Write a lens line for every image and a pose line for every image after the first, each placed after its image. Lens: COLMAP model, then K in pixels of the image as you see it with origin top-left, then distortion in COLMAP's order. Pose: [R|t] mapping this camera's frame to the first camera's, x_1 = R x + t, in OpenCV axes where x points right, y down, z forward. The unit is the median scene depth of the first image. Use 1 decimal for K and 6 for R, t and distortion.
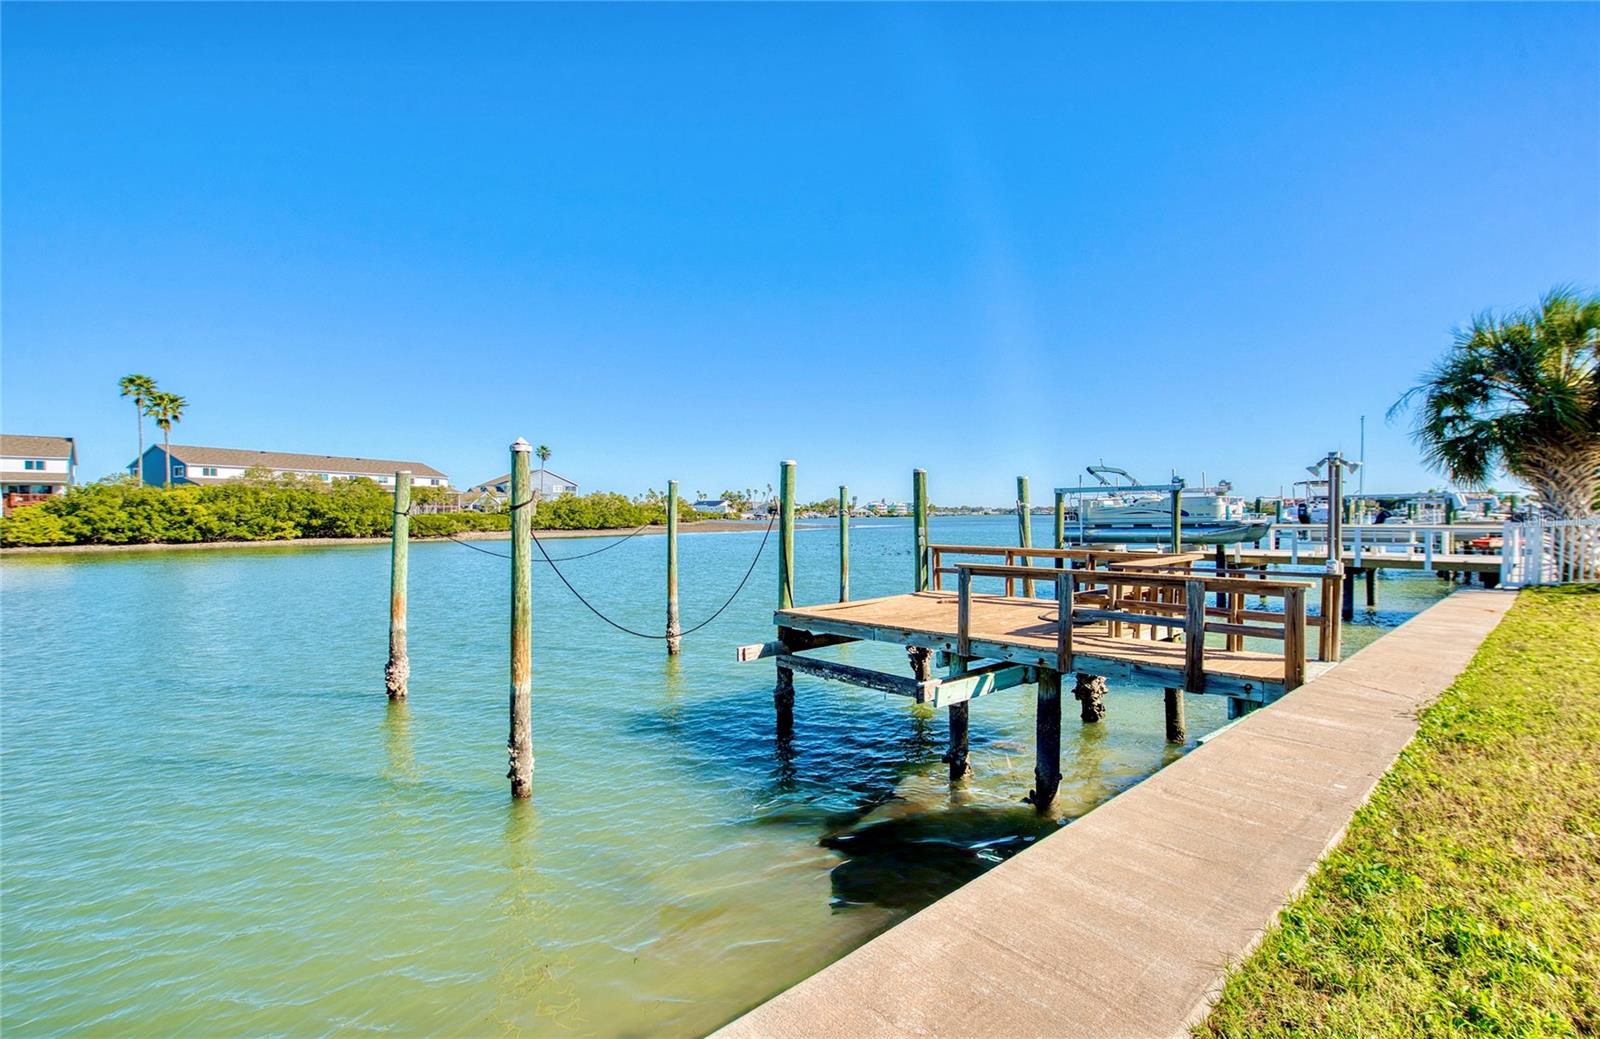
lens RADIAL K [[729.0, 0, 800.0], [0, 729.0, 519.5], [0, 0, 1]] dist [-0.003467, -0.000761]
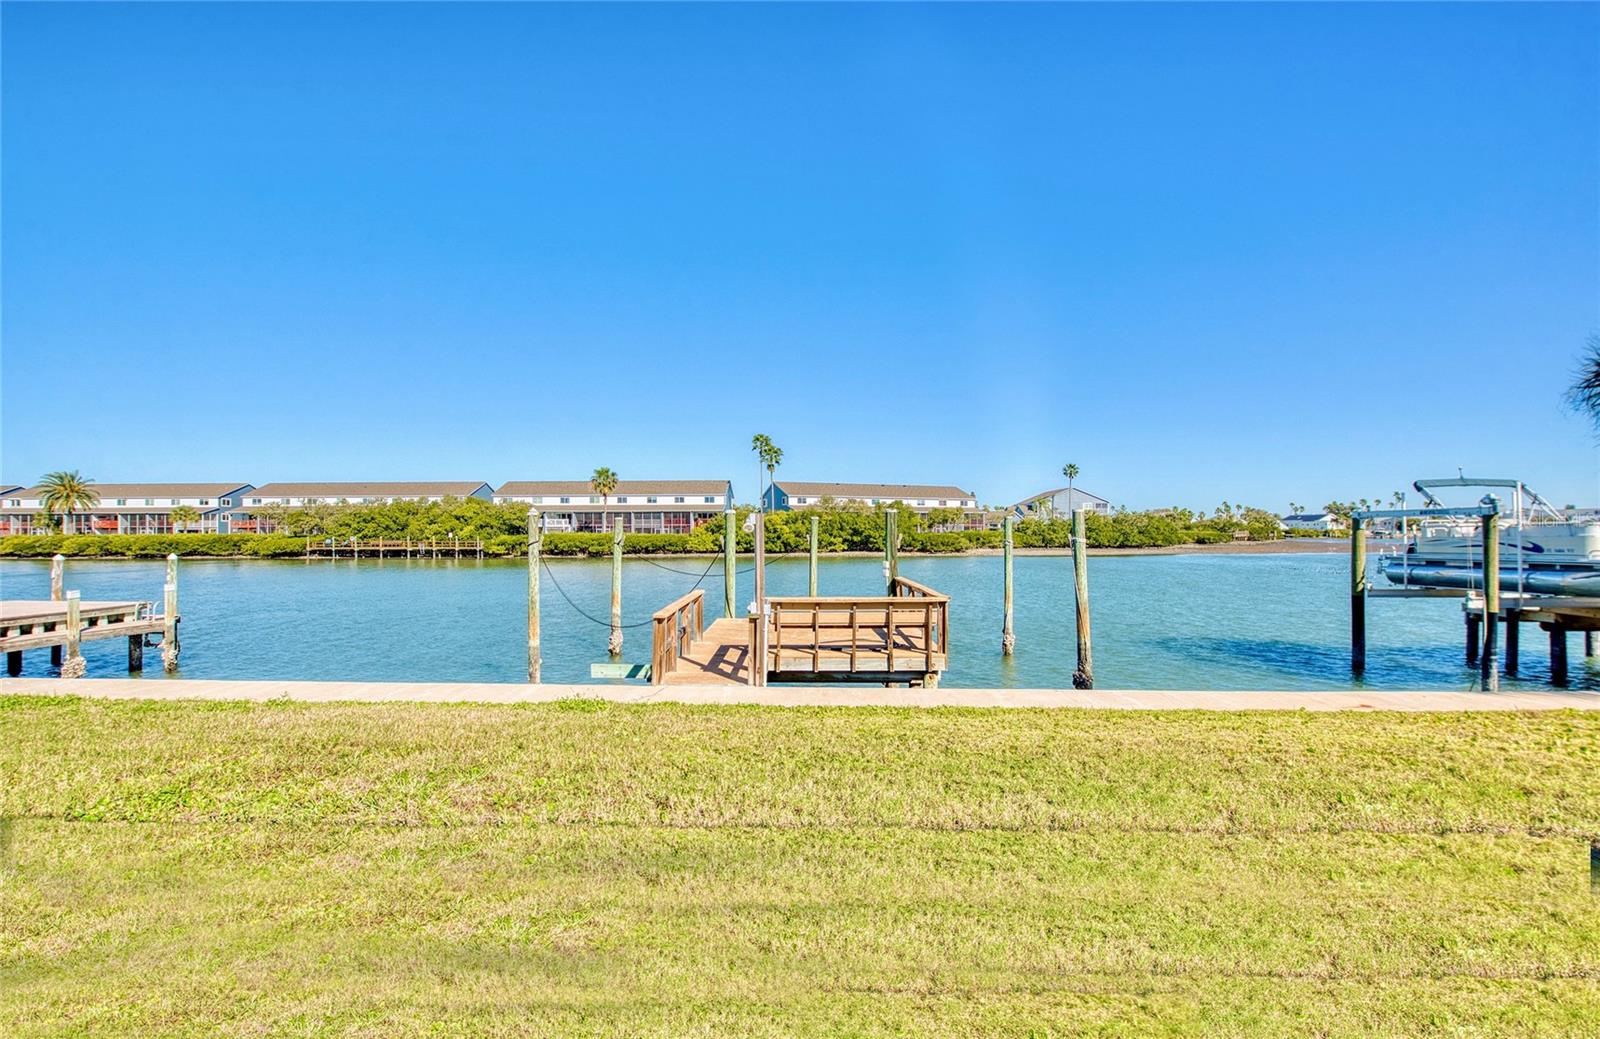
lens RADIAL K [[729.0, 0, 800.0], [0, 729.0, 519.5], [0, 0, 1]] dist [-0.003467, -0.000761]
pose [[0.730118, -0.008838, -0.683264, 0.129164], [-0.006057, 0.999793, -0.019405, -0.004614], [0.683294, 0.018307, 0.729913, 0.011284]]
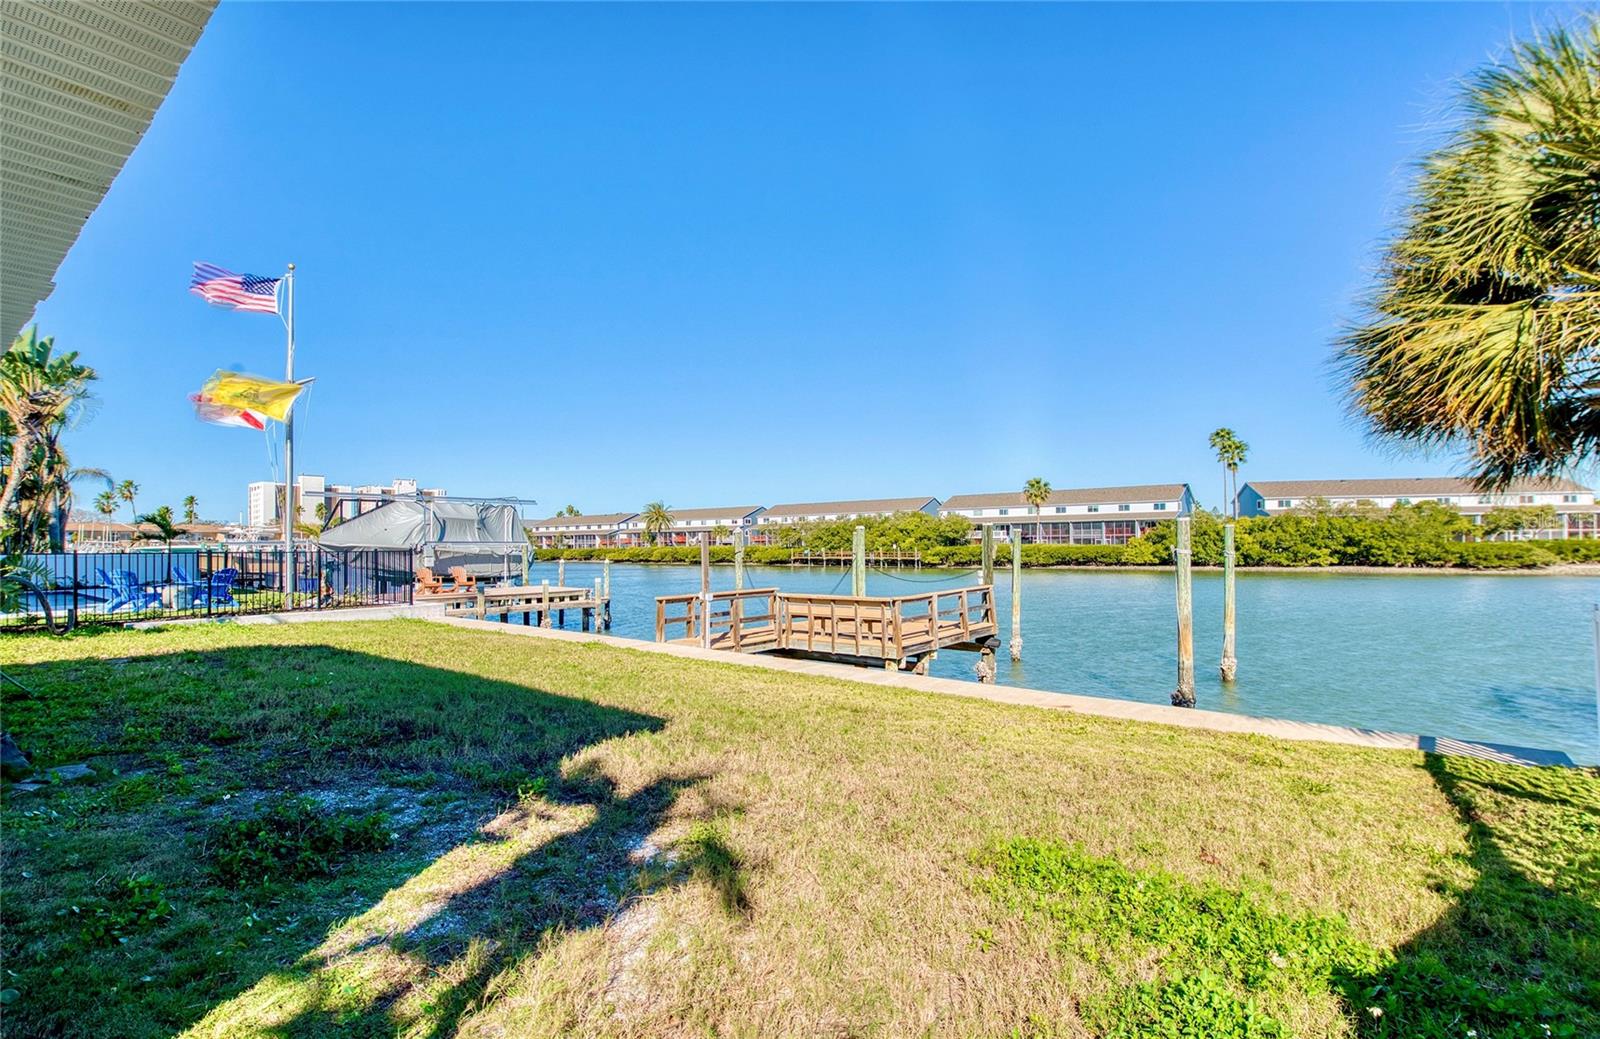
lens RADIAL K [[747.9, 0, 795.2], [0, 747.9, 533.2], [0, 0, 1]] dist [-0.004088, -0.000183]
pose [[0.173357, -0.012270, -0.984783, 0.215032], [-0.001236, 0.999919, -0.012677, -0.005520], [0.984858, 0.003415, 0.173328, 0.073025]]
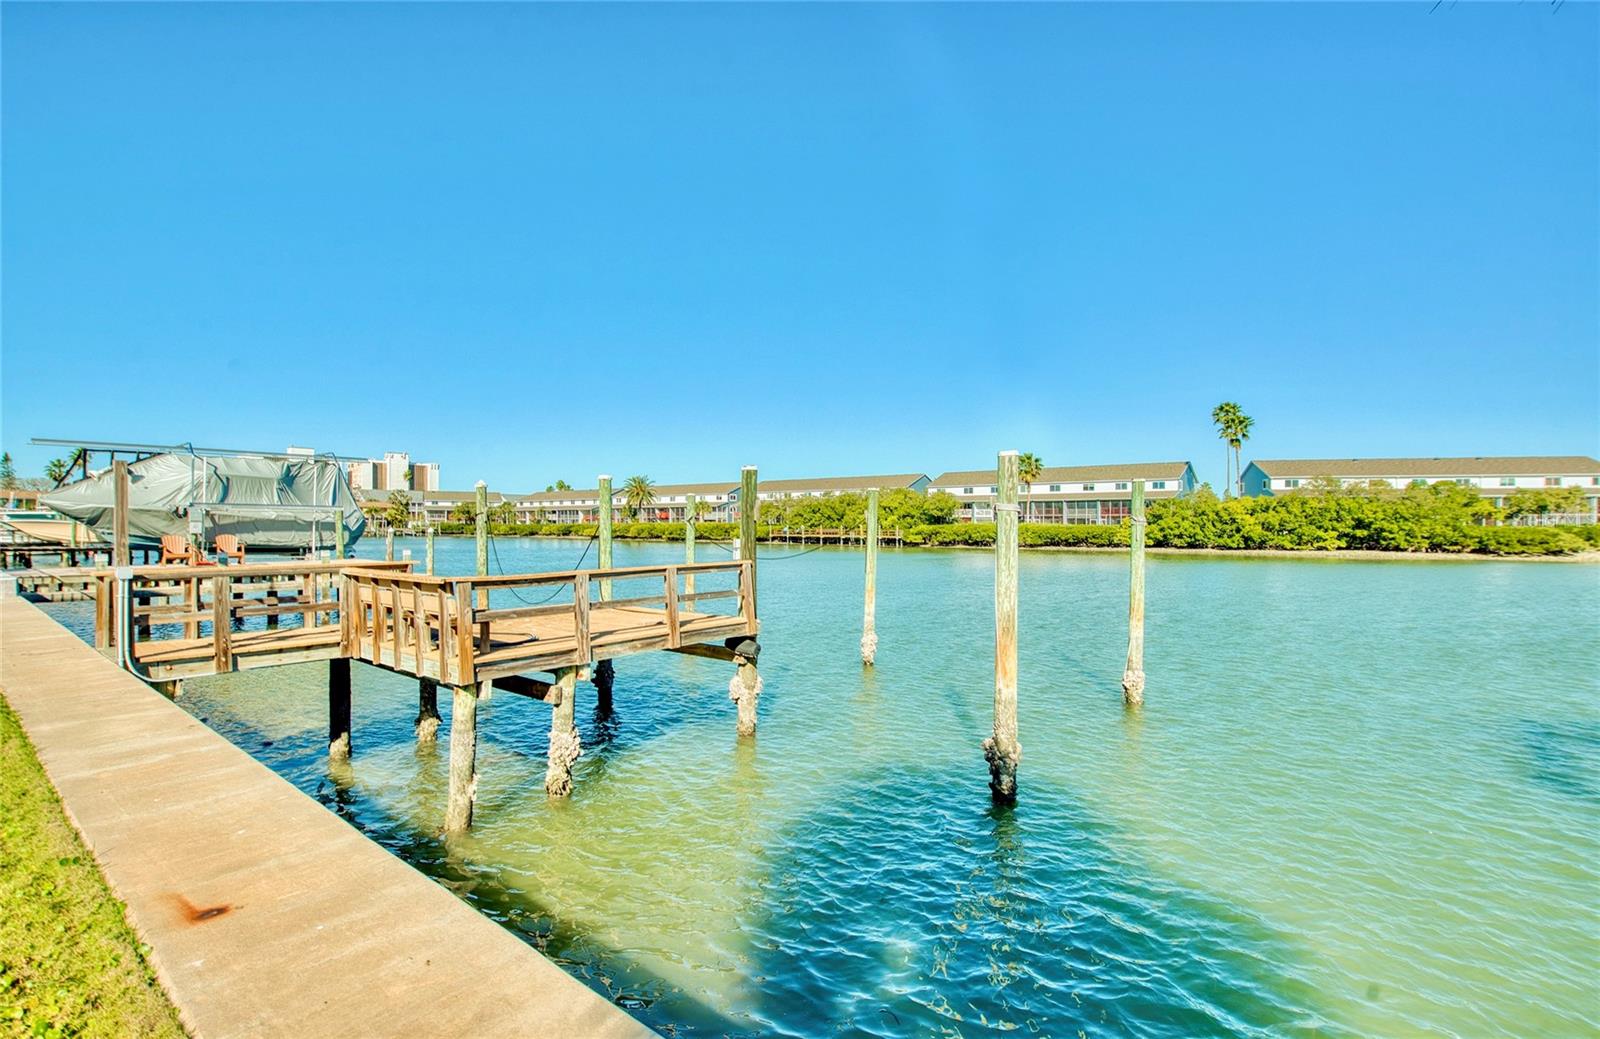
lens RADIAL K [[746.2, 0, 800.0], [0, 746.2, 519.5], [0, 0, 1]] dist [-0.005126, -0.001022]
pose [[0.159633, -0.001820, -0.987175, 0.153685], [-0.012510, 0.999914, -0.003866, -0.000731], [0.987097, 0.012966, 0.159597, 0.152755]]
